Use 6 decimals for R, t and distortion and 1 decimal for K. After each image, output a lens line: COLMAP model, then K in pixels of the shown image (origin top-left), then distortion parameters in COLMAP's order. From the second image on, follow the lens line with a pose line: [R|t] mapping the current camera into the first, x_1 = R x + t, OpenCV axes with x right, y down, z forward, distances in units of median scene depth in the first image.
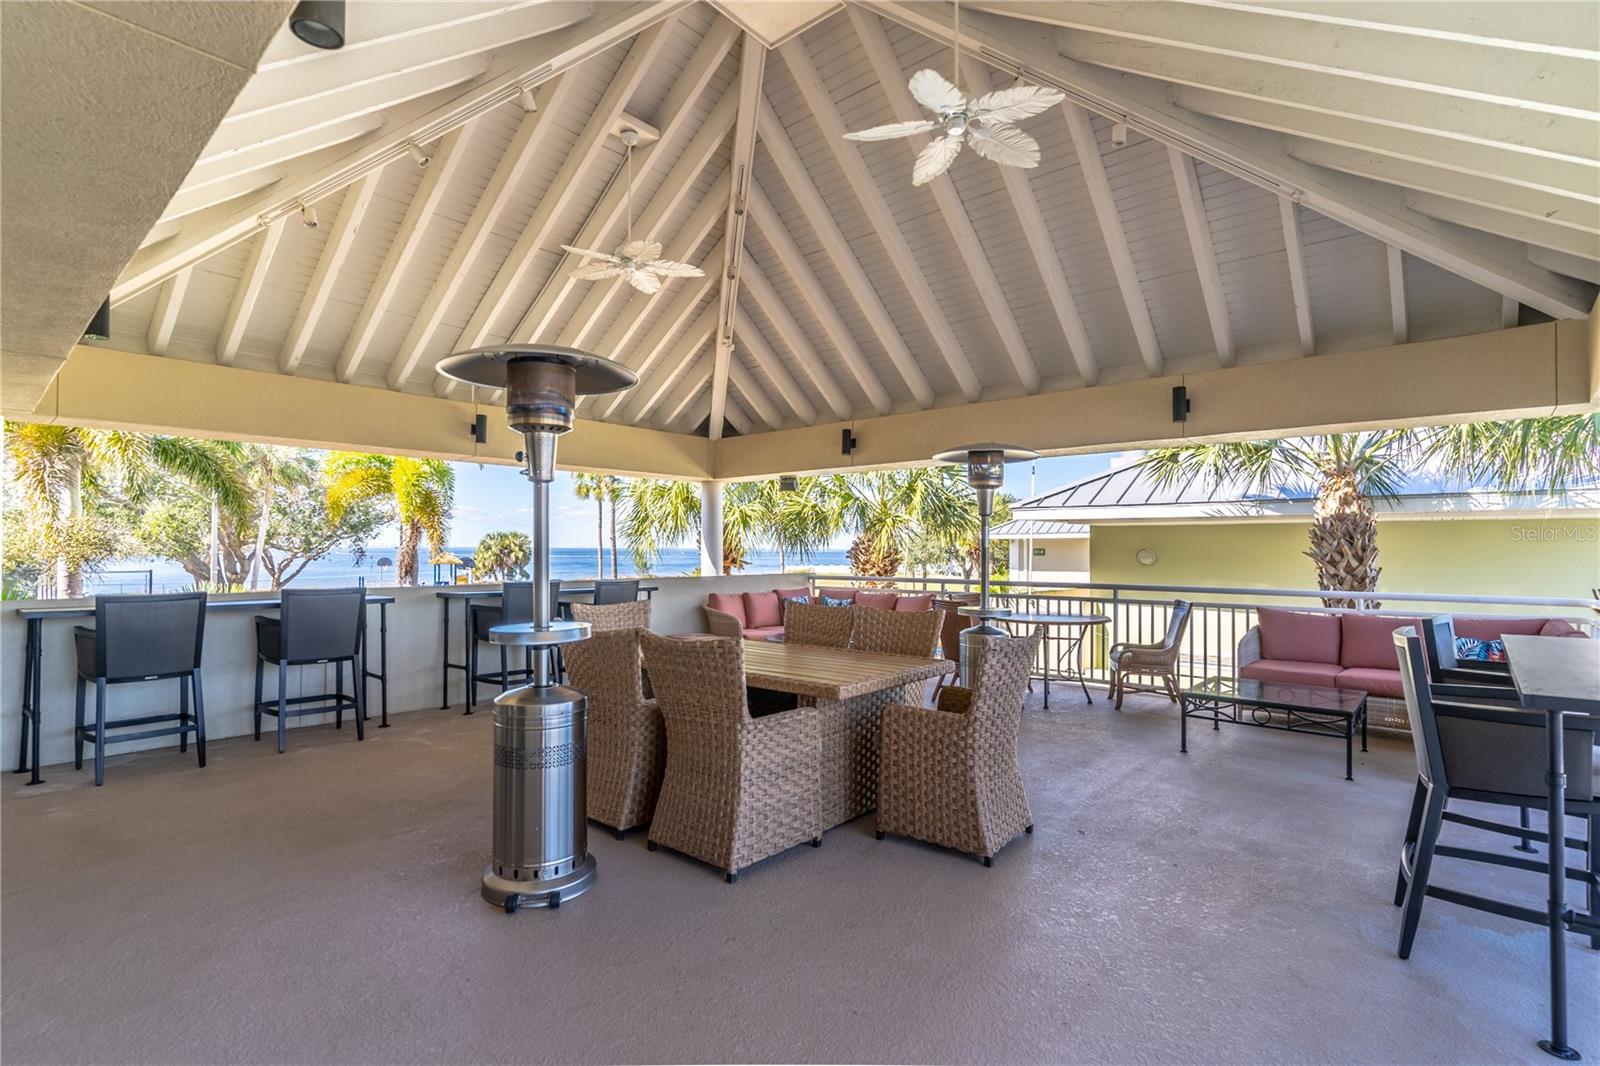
lens RADIAL K [[760.8, 0, 774.7], [0, 760.8, 538.4], [0, 0, 1]] dist [0.005113, 0.000875]
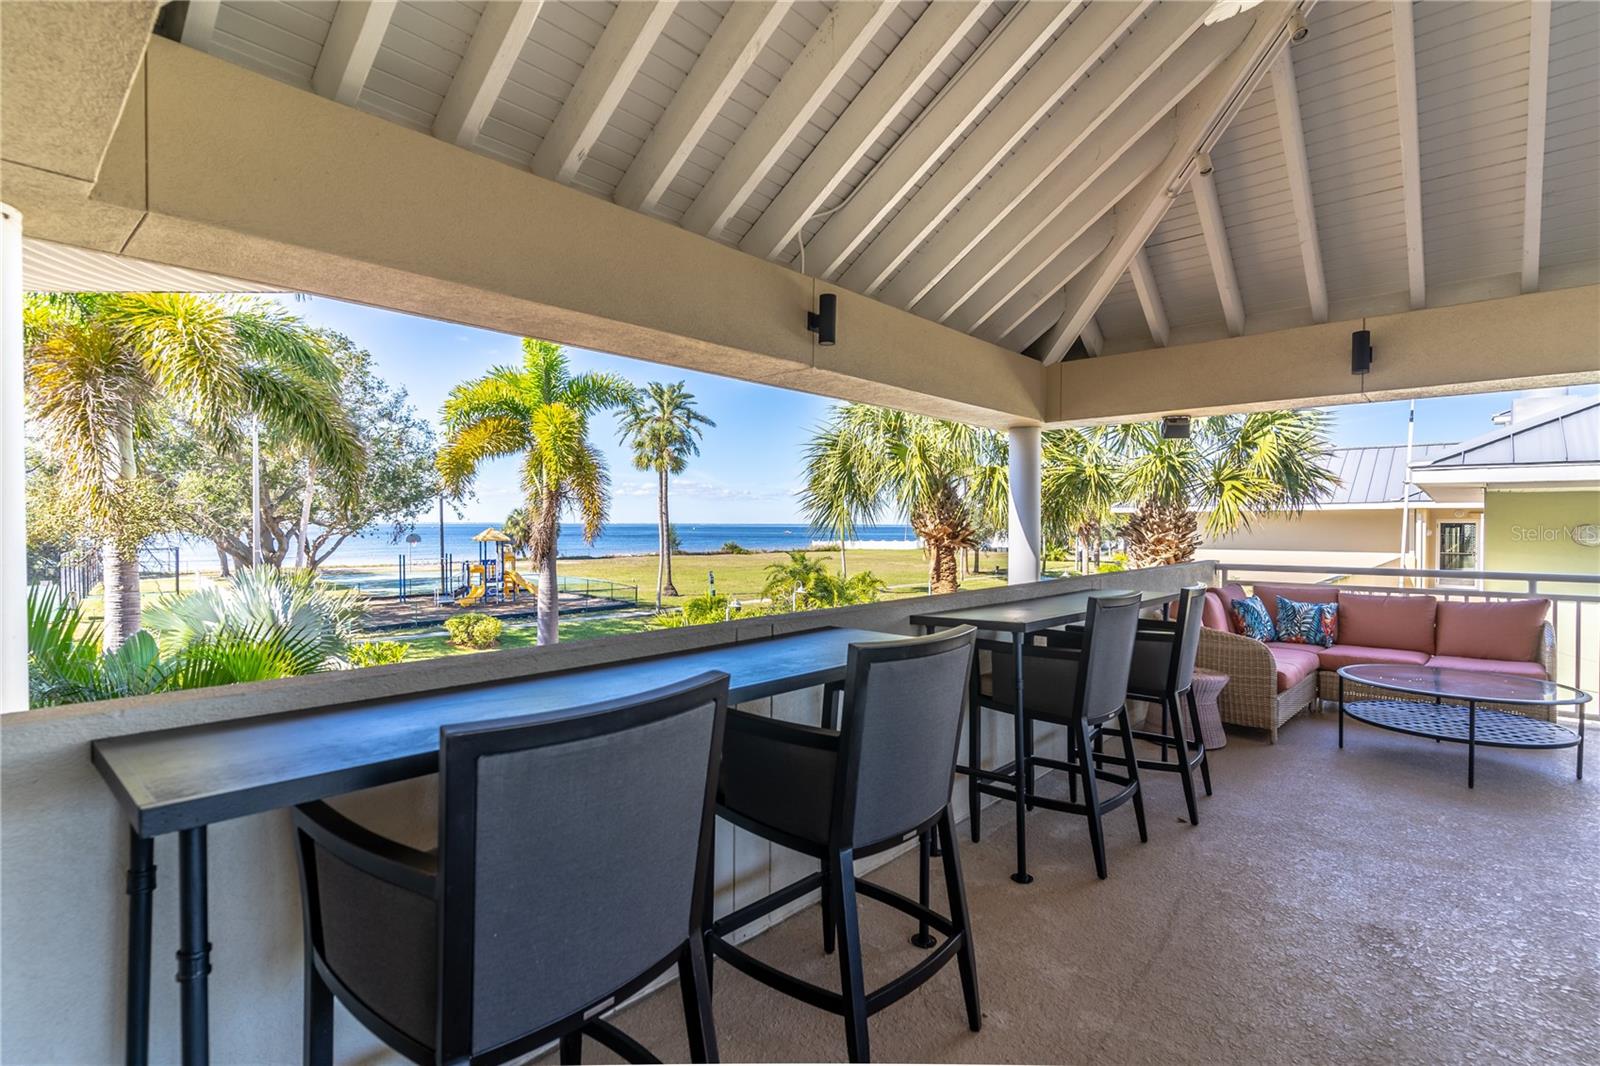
lens RADIAL K [[760.8, 0, 774.7], [0, 760.8, 538.4], [0, 0, 1]] dist [0.005113, 0.000875]
pose [[0.999929, -0.001282, -0.011870, -0.331901], [0.001672, 0.999459, 0.032856, 0.003367], [0.011821, -0.032874, 0.999390, 0.326302]]
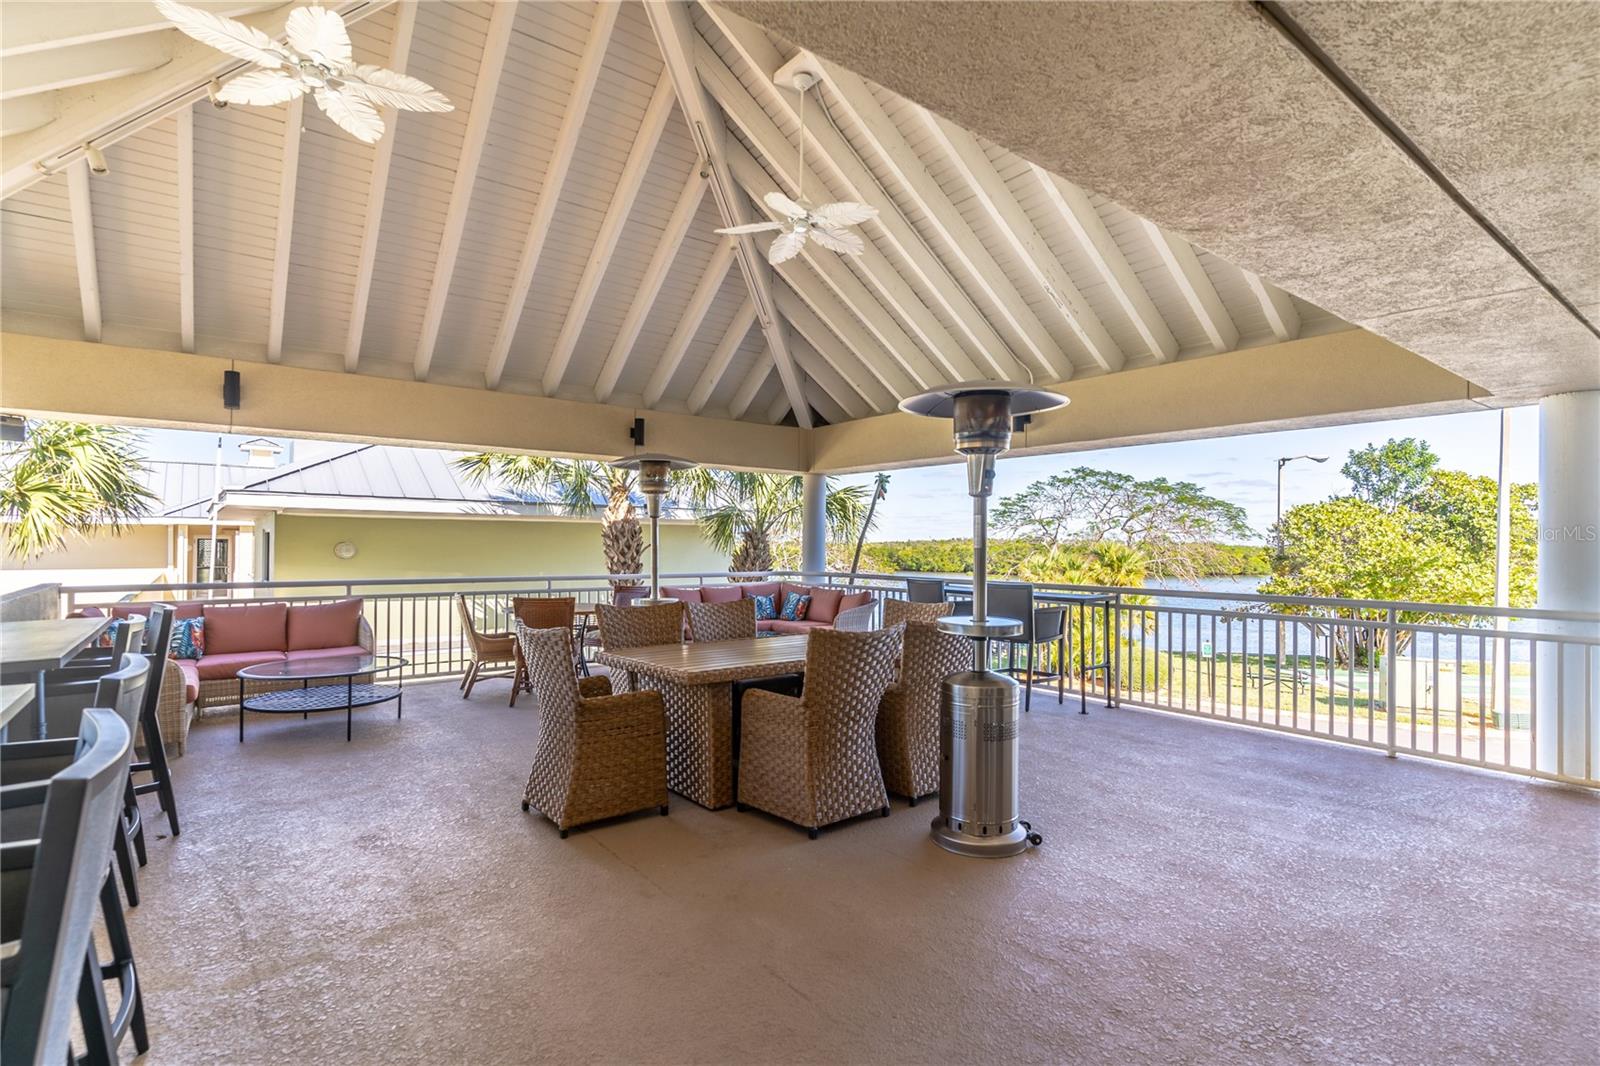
lens RADIAL K [[760.8, 0, 774.7], [0, 760.8, 538.4], [0, 0, 1]] dist [0.005113, 0.000875]
pose [[0.224166, 0.005099, 0.974538, -0.410906], [-0.017931, 0.999839, -0.001107, 0.000839], [-0.974386, -0.017227, 0.224221, 0.318689]]
